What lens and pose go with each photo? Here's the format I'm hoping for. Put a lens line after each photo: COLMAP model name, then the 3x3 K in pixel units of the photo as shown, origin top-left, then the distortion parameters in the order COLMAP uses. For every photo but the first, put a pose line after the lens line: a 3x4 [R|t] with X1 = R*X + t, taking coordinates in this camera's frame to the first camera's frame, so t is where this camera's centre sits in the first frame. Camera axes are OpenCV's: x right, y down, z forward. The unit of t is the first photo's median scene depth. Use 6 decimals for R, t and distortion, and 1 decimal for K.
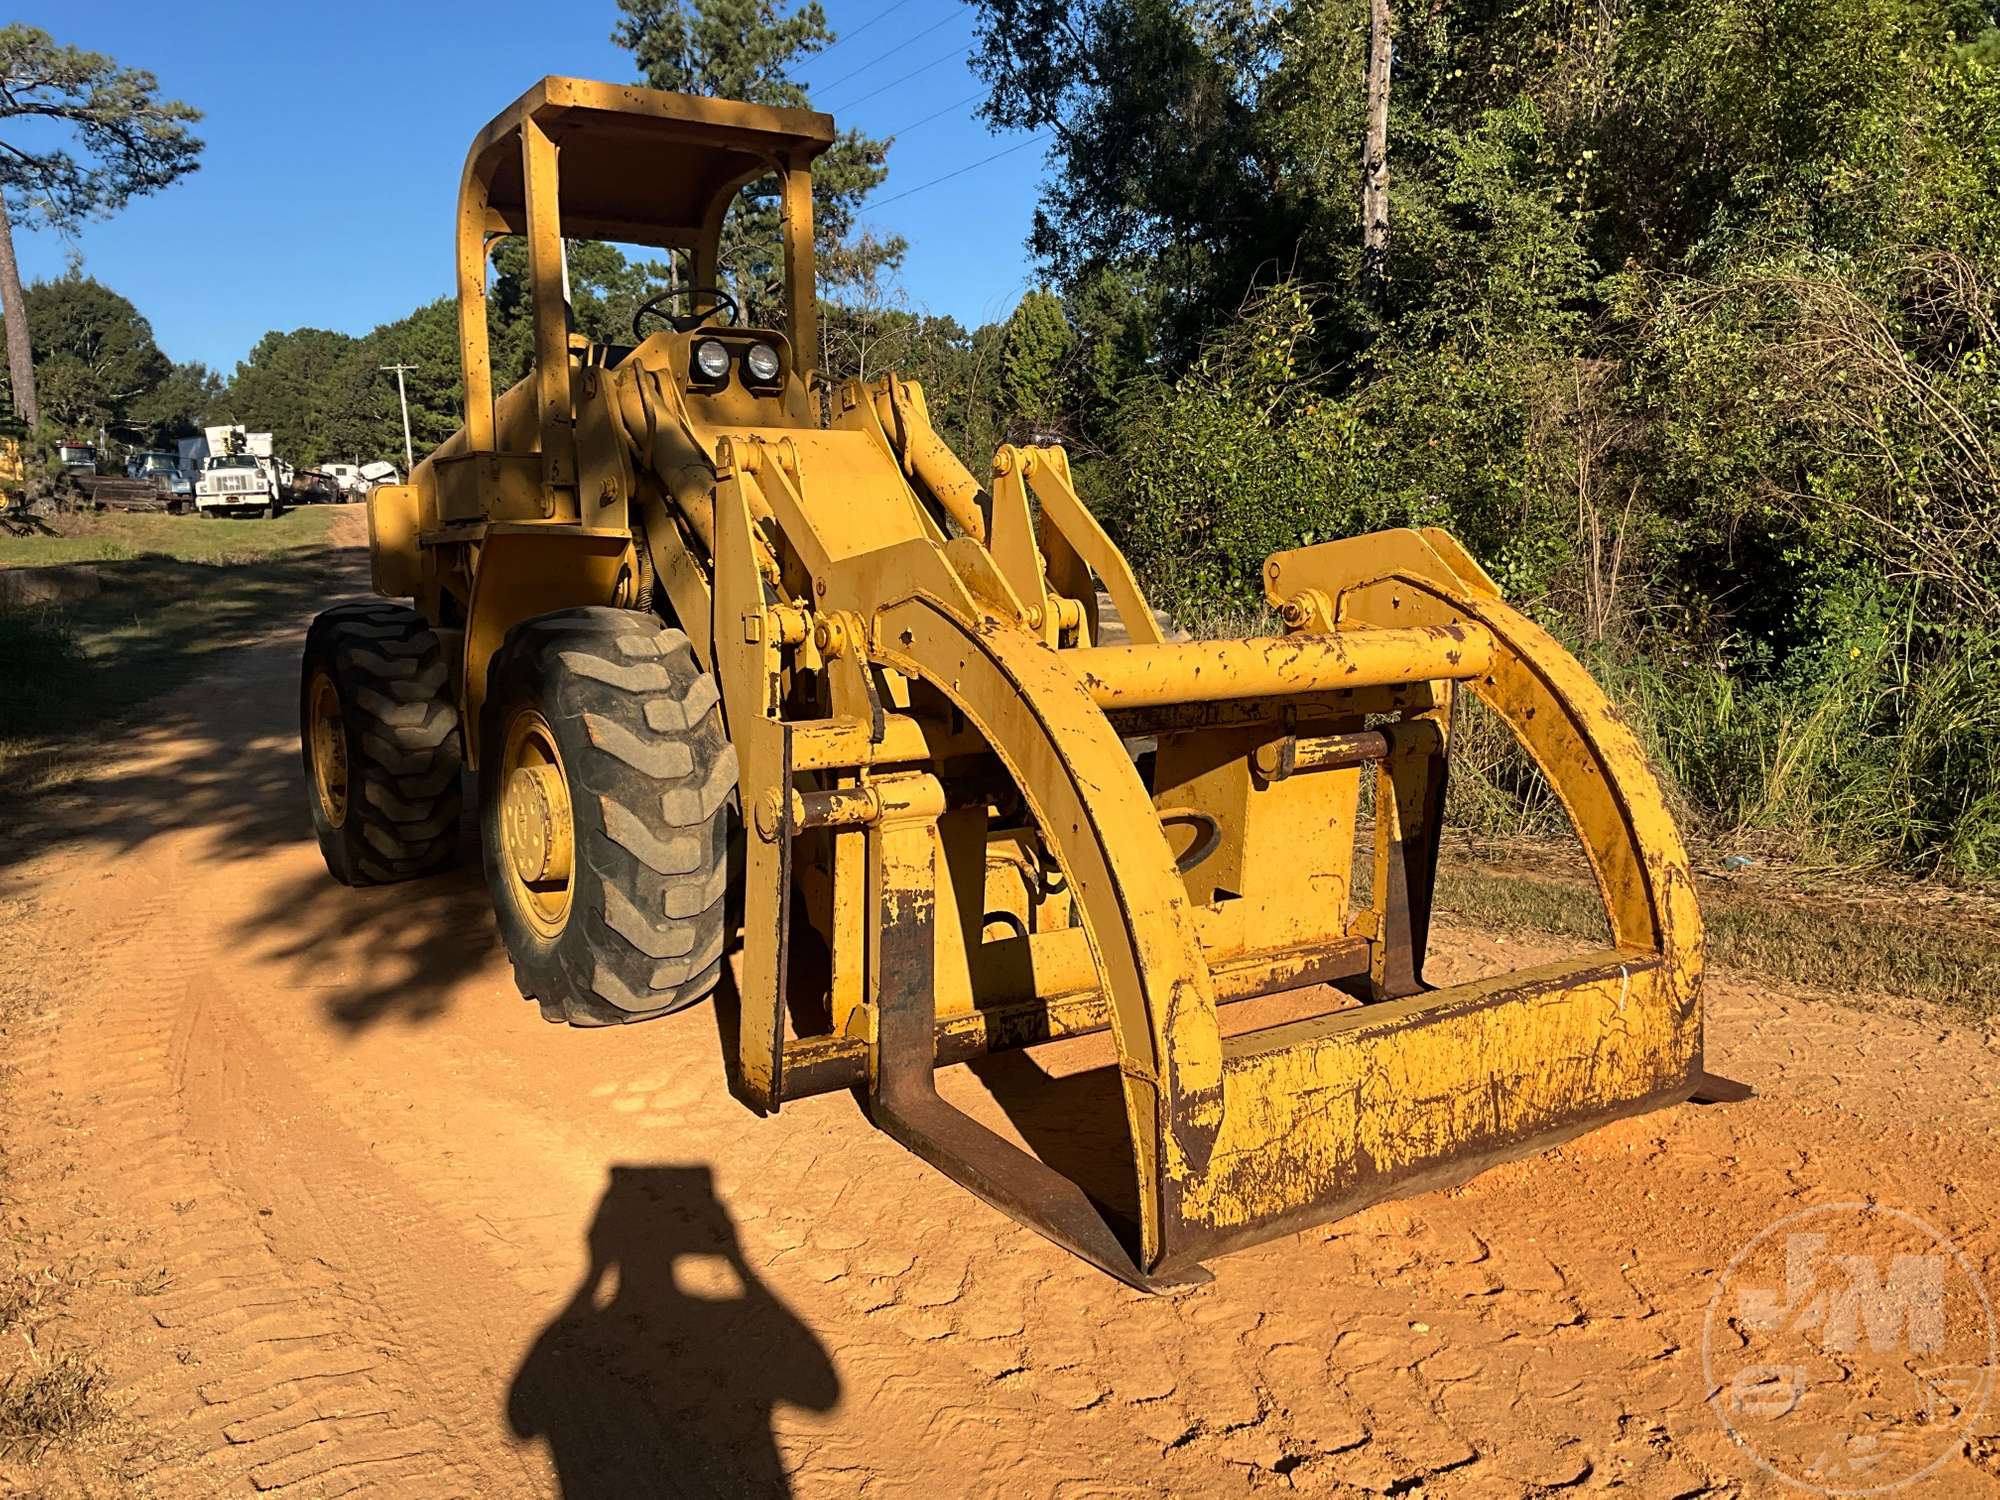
lens RADIAL K [[1621.6, 0, 1001.1], [0, 1621.6, 764.4], [0, 0, 1]] dist [0.067800, -0.117932]
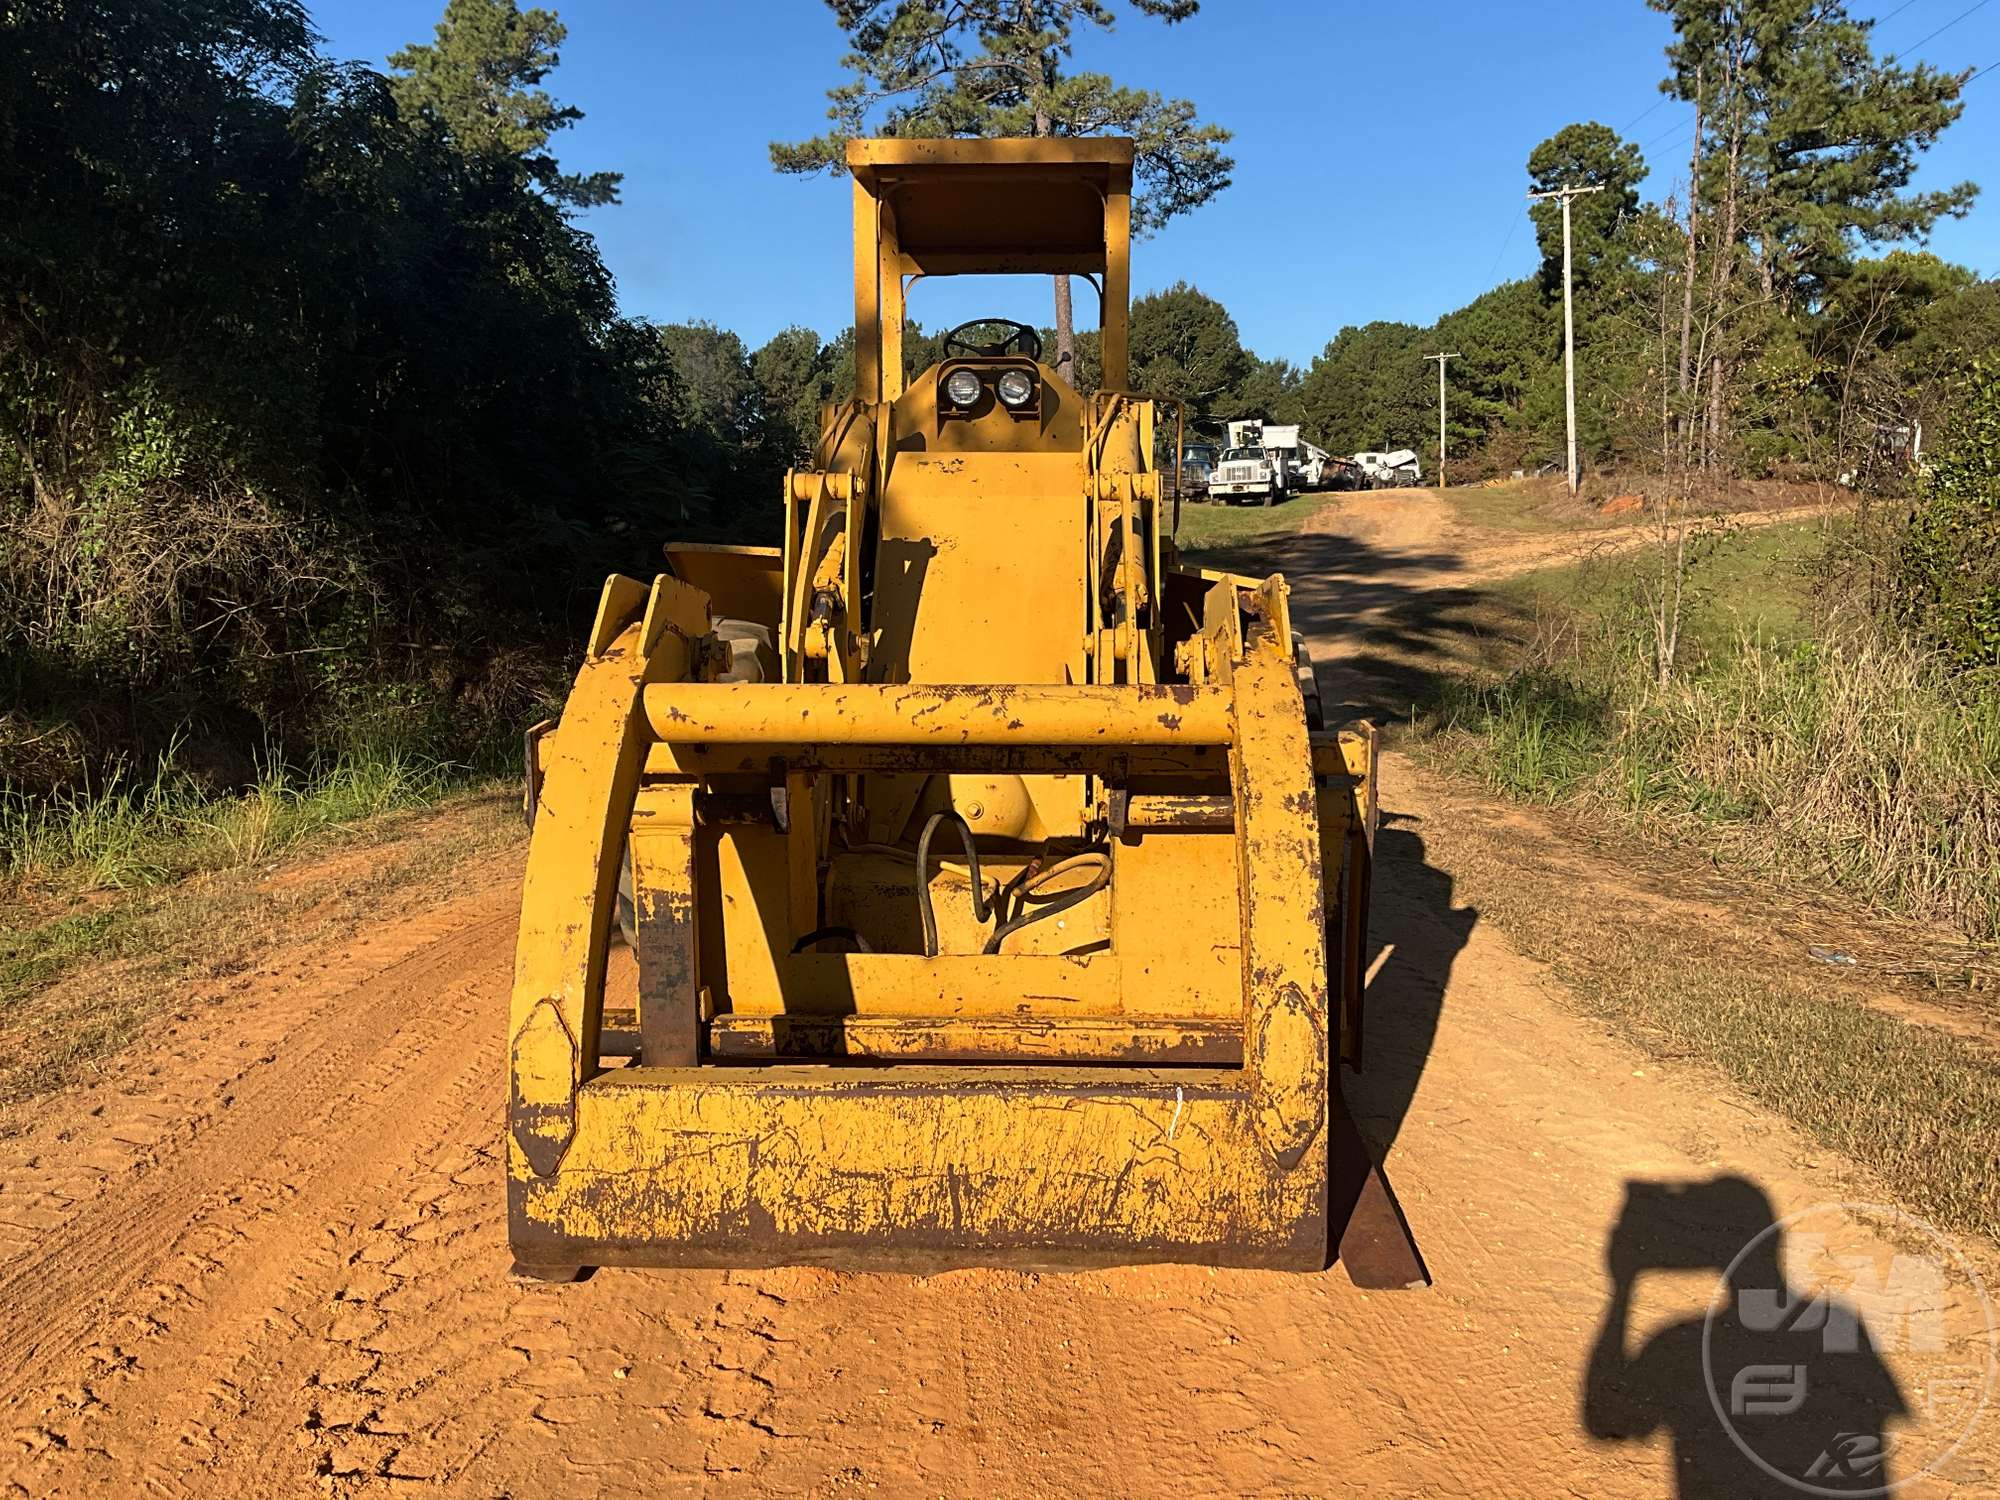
lens RADIAL K [[1621.6, 0, 985.7], [0, 1621.6, 768.4], [0, 0, 1]] dist [0.067800, -0.117932]
pose [[0.823518, 0.097486, -0.558850, 0.731575], [-0.091465, 0.995052, 0.038795, -0.068276], [0.559867, 0.019167, 0.828361, 0.207176]]
